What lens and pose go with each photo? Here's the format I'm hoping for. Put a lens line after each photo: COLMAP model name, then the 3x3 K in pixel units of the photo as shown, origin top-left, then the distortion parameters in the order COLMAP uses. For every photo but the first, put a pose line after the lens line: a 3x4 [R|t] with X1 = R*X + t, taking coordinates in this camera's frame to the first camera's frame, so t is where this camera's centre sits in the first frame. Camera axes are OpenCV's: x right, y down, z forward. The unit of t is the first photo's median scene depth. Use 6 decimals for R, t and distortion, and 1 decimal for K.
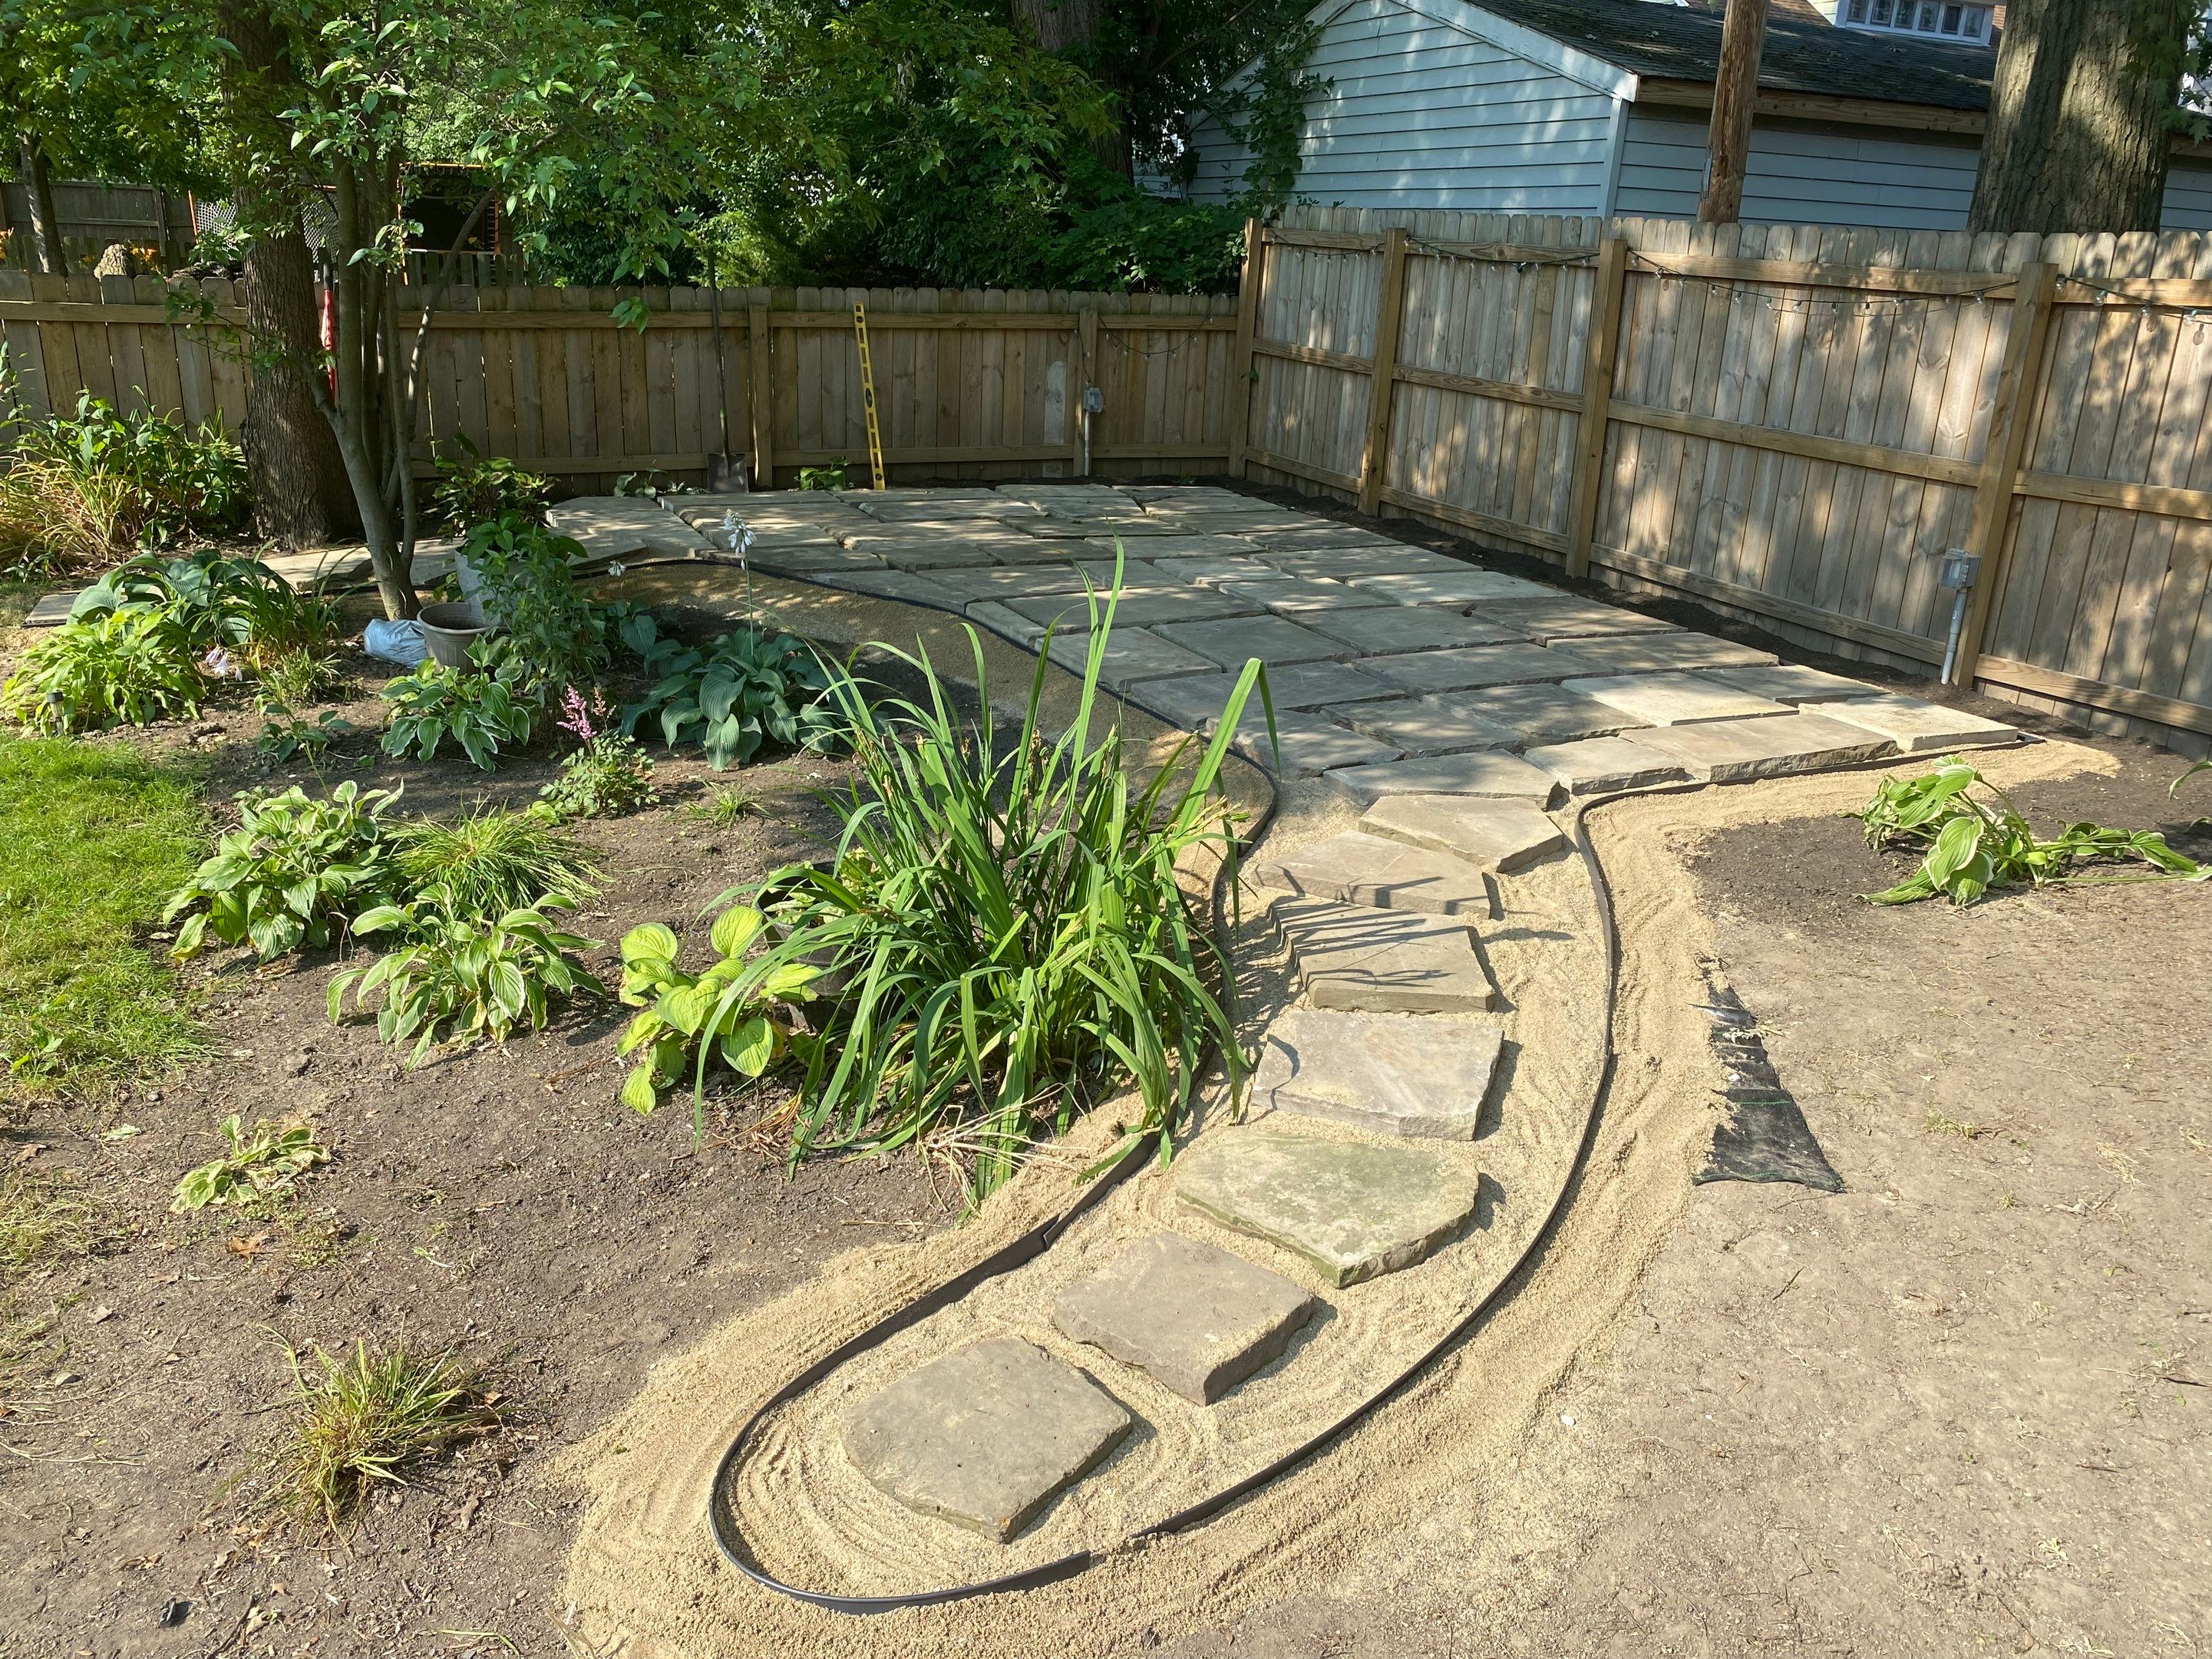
lens RADIAL K [[1734.2, 0, 1096.9], [0, 1734.2, 855.9], [0, 0, 1]] dist [0.018887, -0.014811]
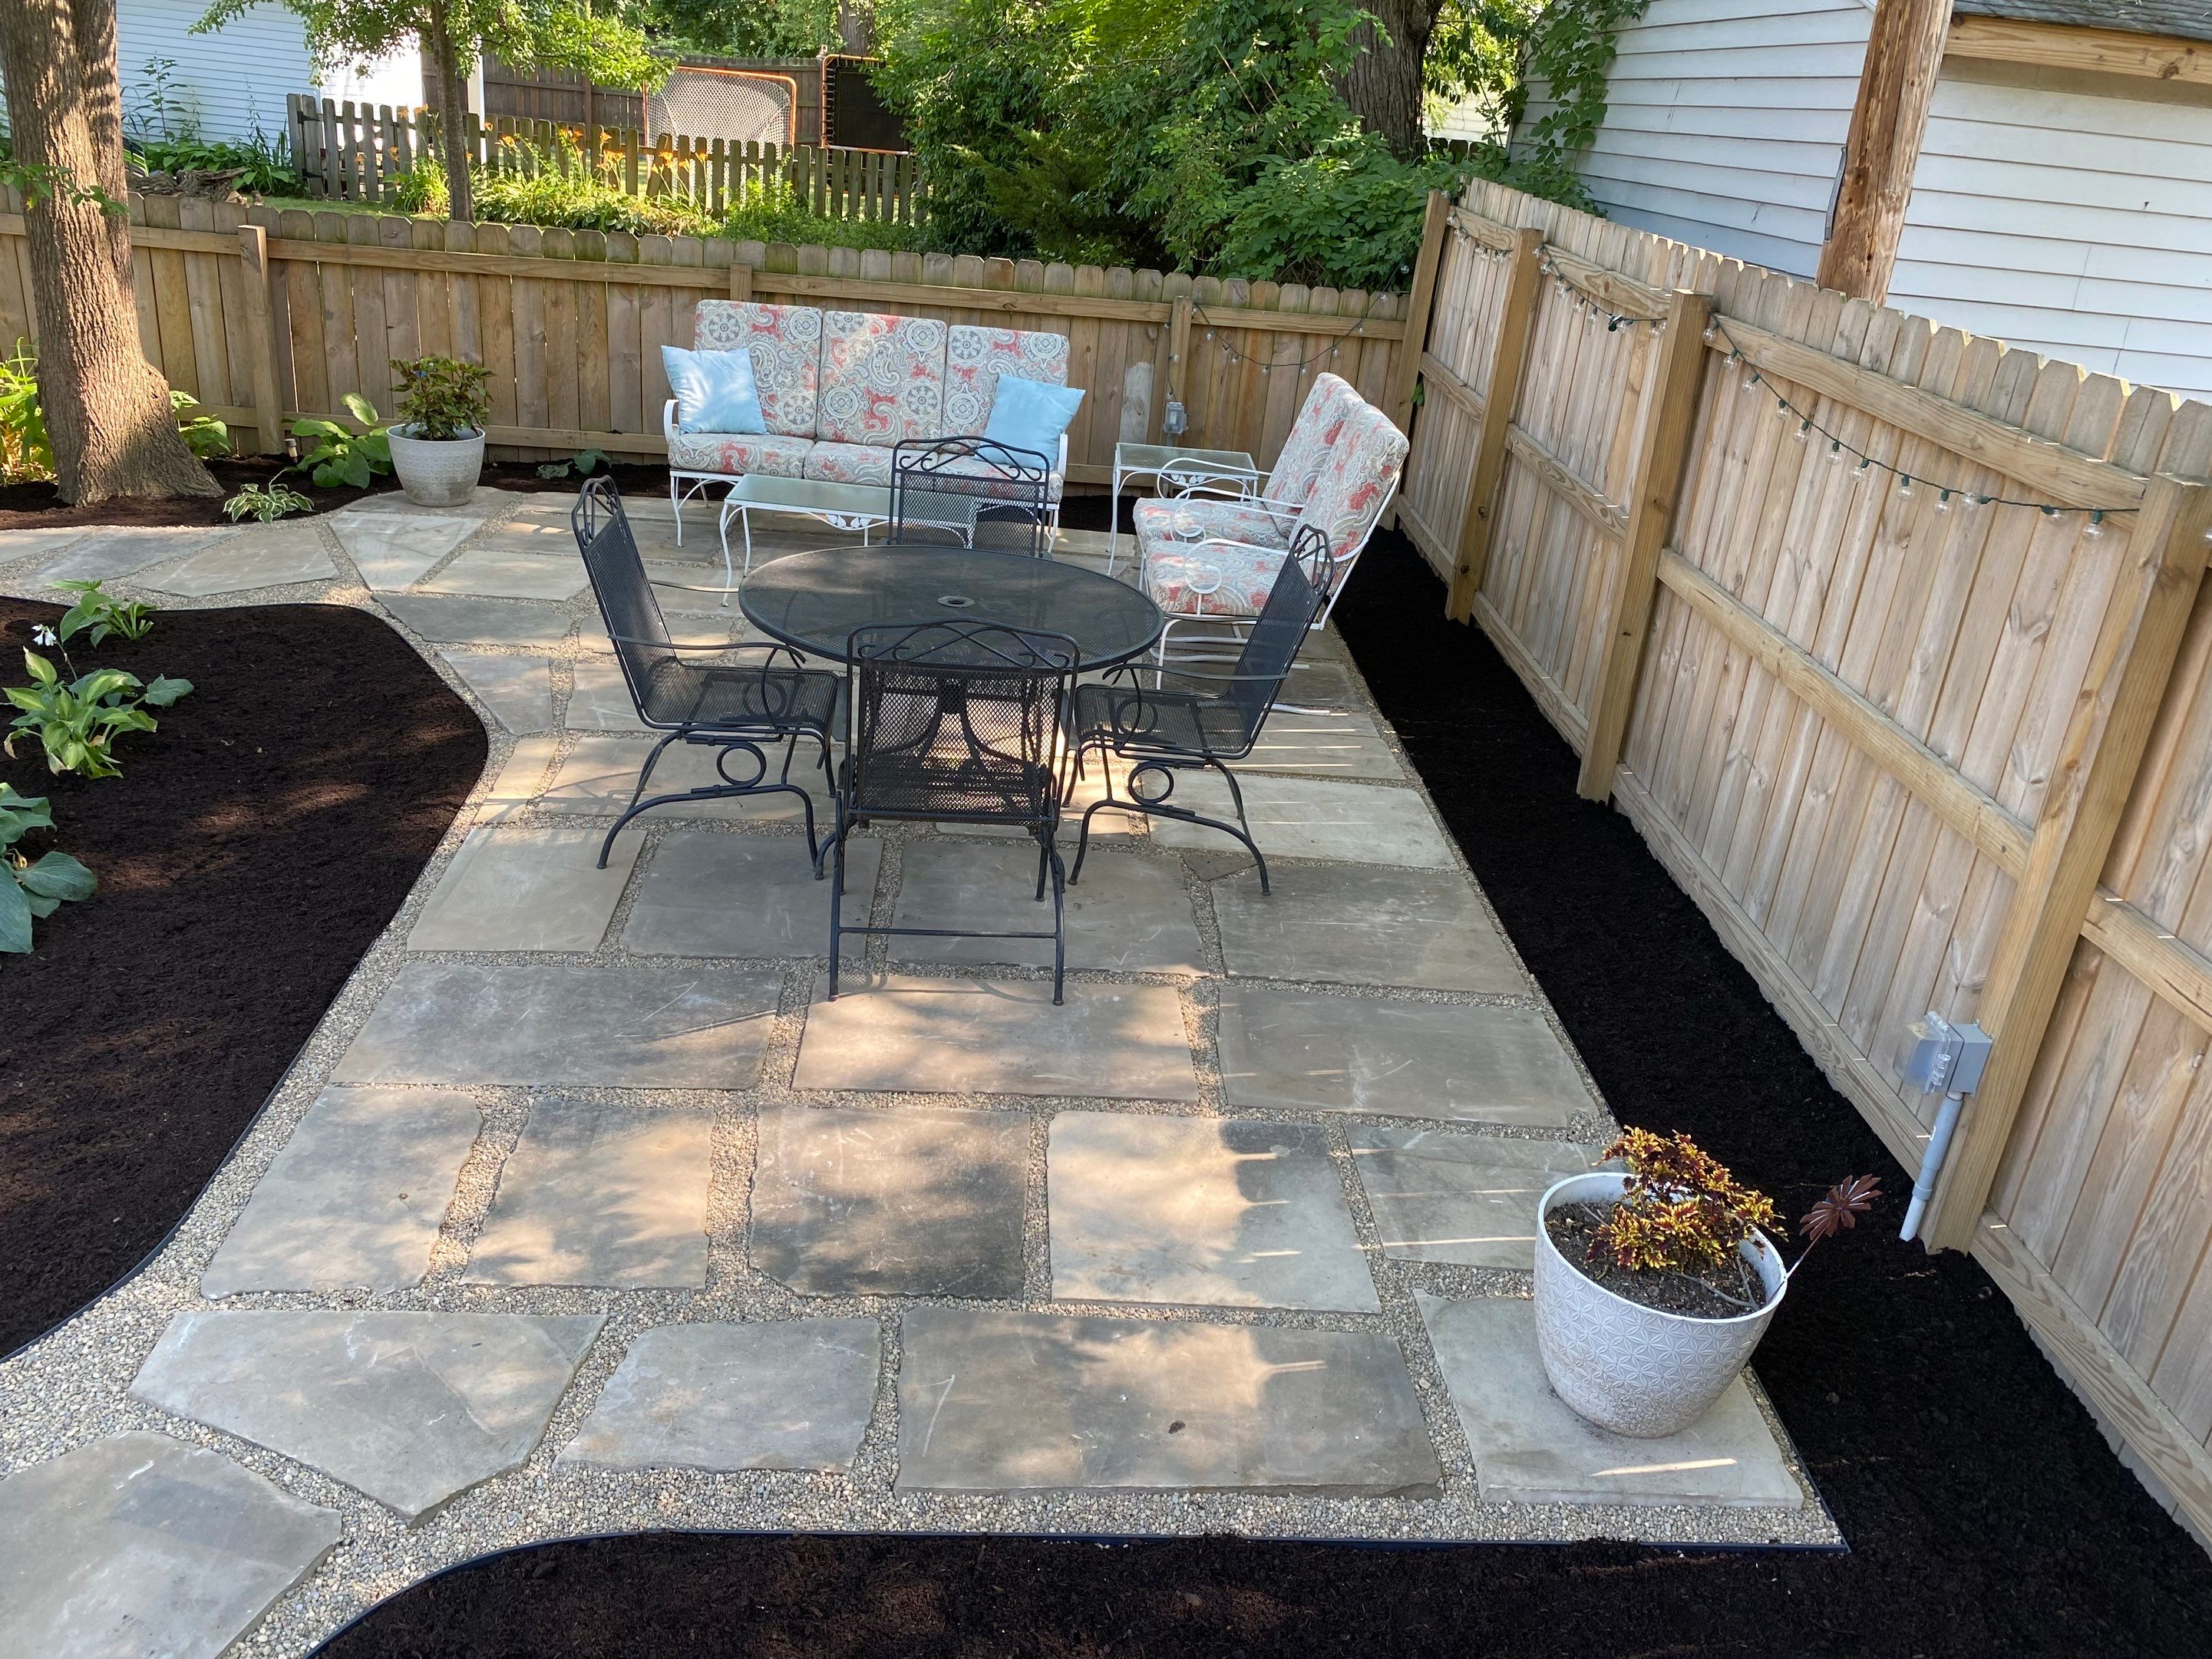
lens RADIAL K [[1680.3, 0, 1141.1], [0, 1680.3, 834.0], [0, 0, 1]] dist [0.025512, -0.000816]
pose [[0.925283, 0.193014, -0.326493, 0.269658], [-0.175804, 0.981027, 0.081728, -0.142337], [0.336073, -0.018223, 0.941660, 0.292351]]
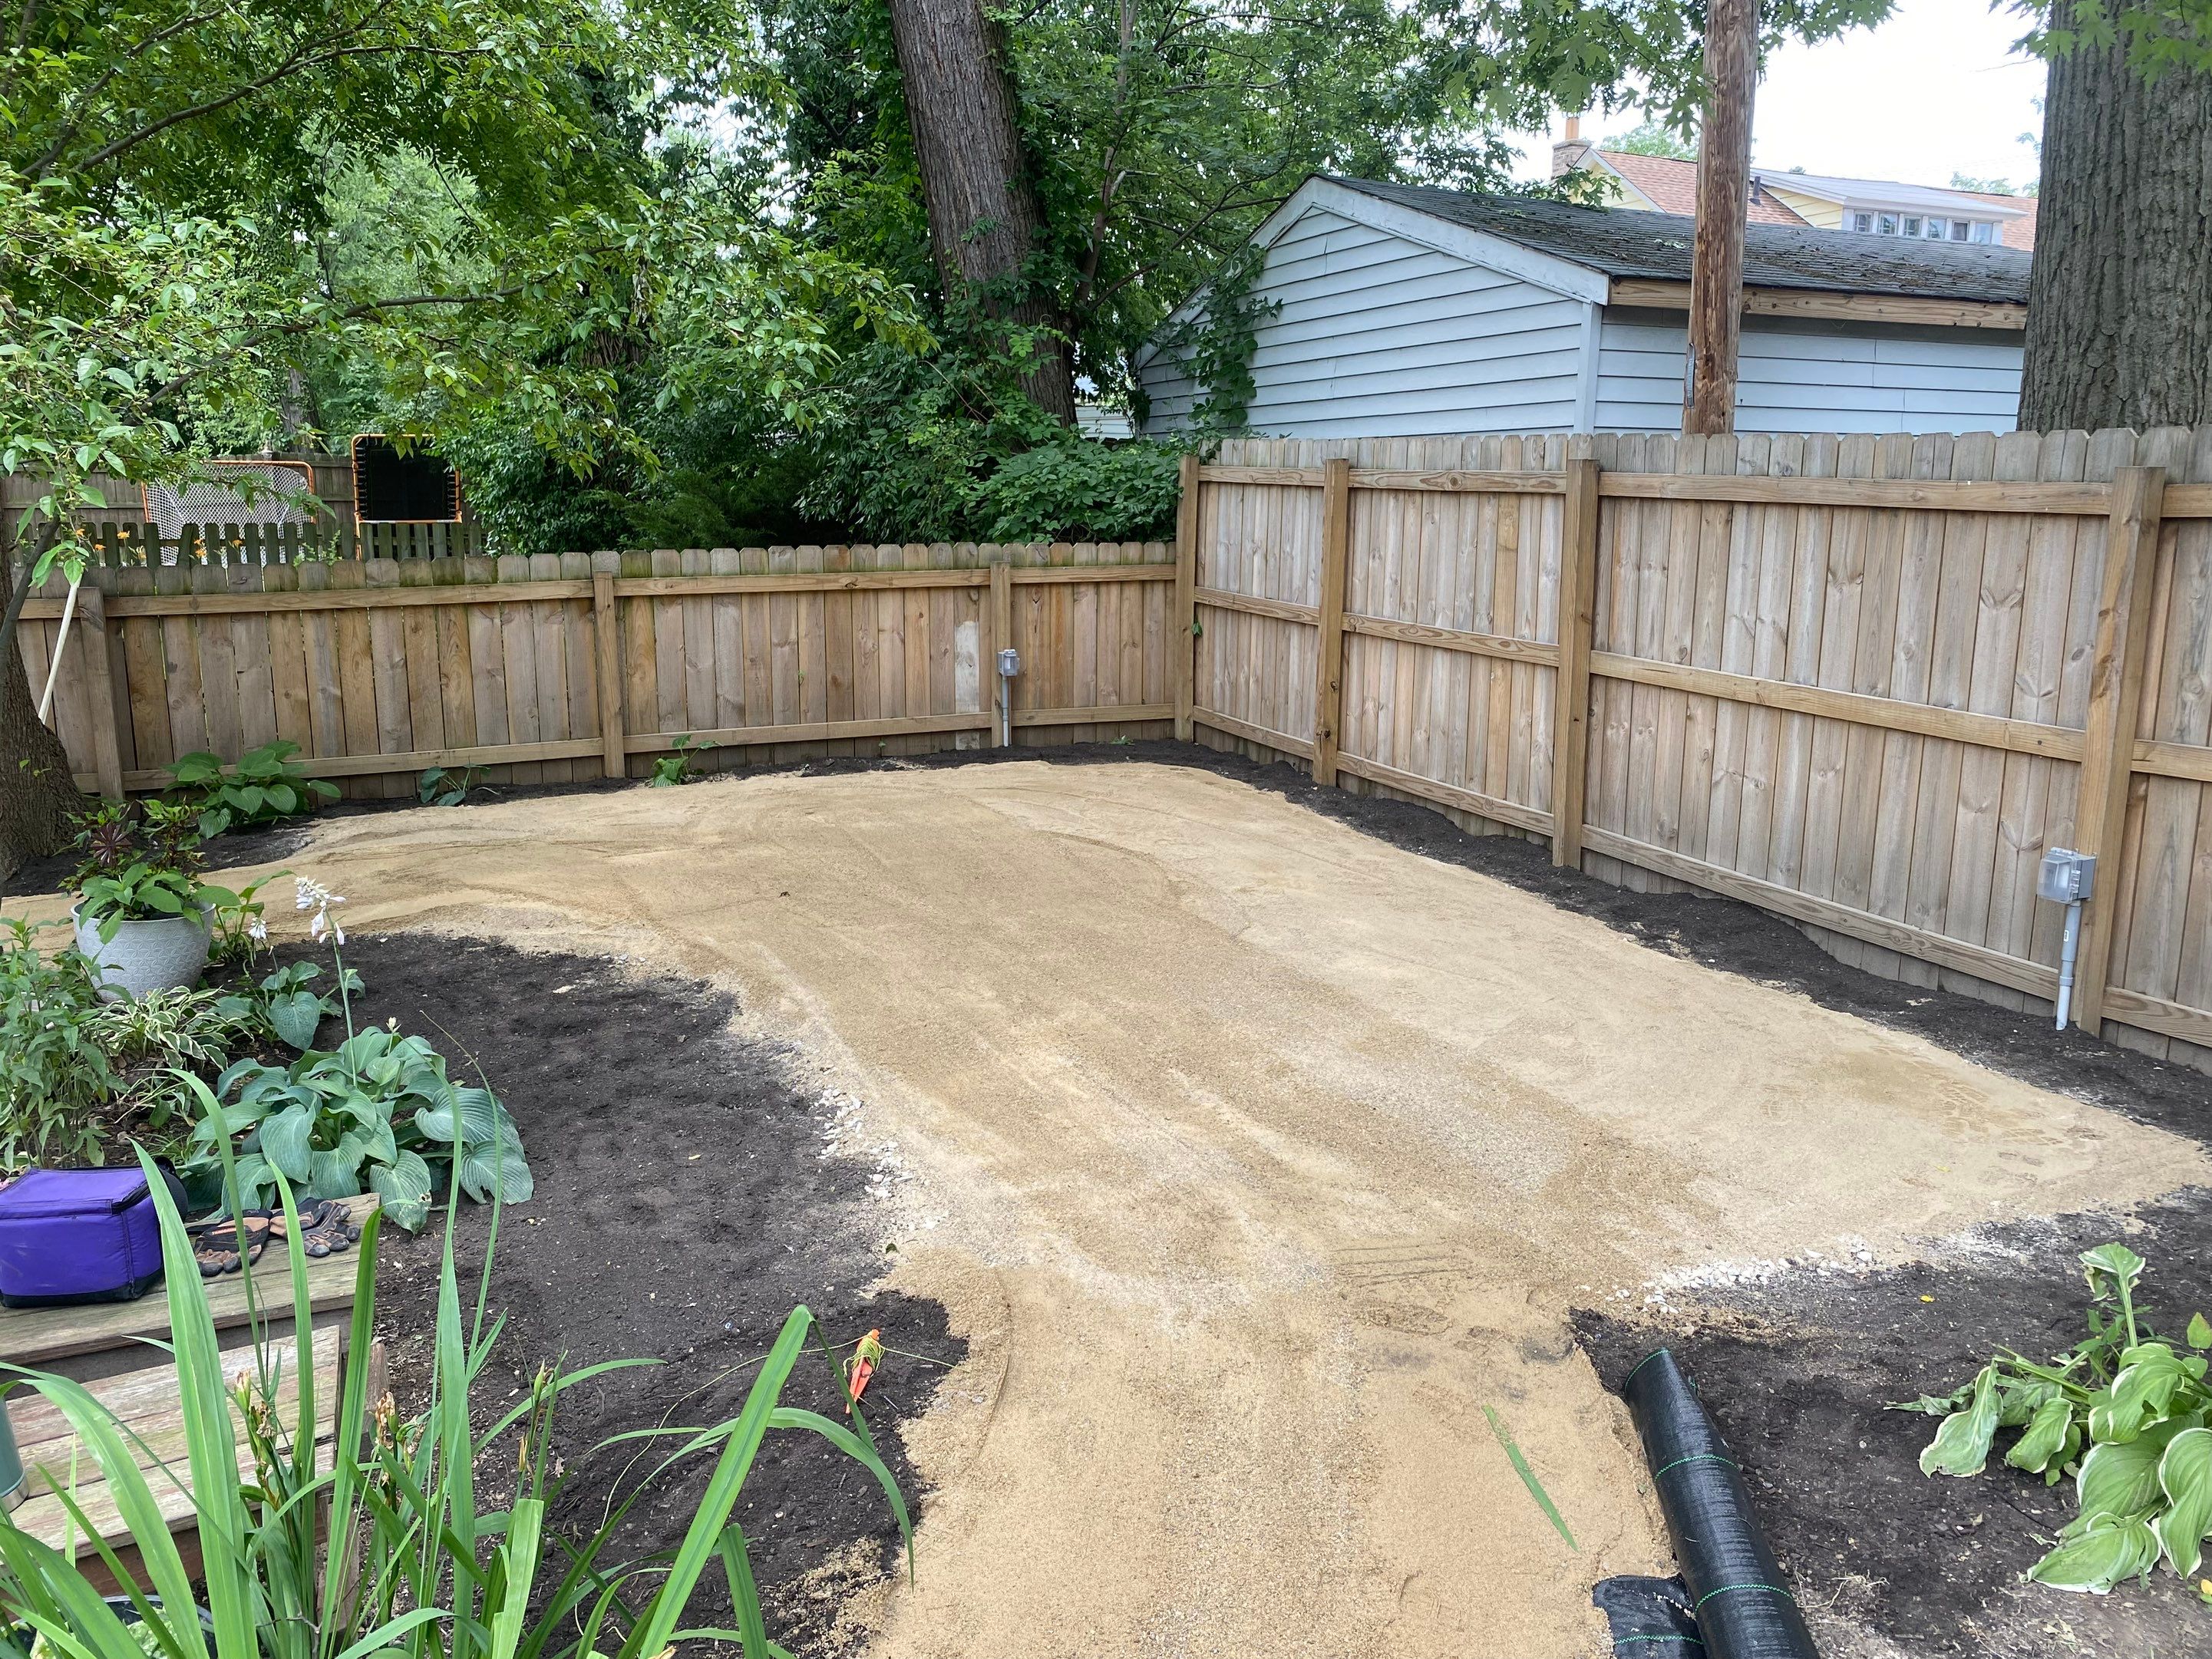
lens RADIAL K [[1675.3, 0, 1119.2], [0, 1675.3, 893.0], [0, 0, 1]] dist [0.077664, -0.109581]
pose [[0.999157, -0.031611, -0.026189, 0.073330], [0.028701, 0.994071, -0.104880, -0.058902], [0.029349, 0.104040, 0.994140, 0.176784]]
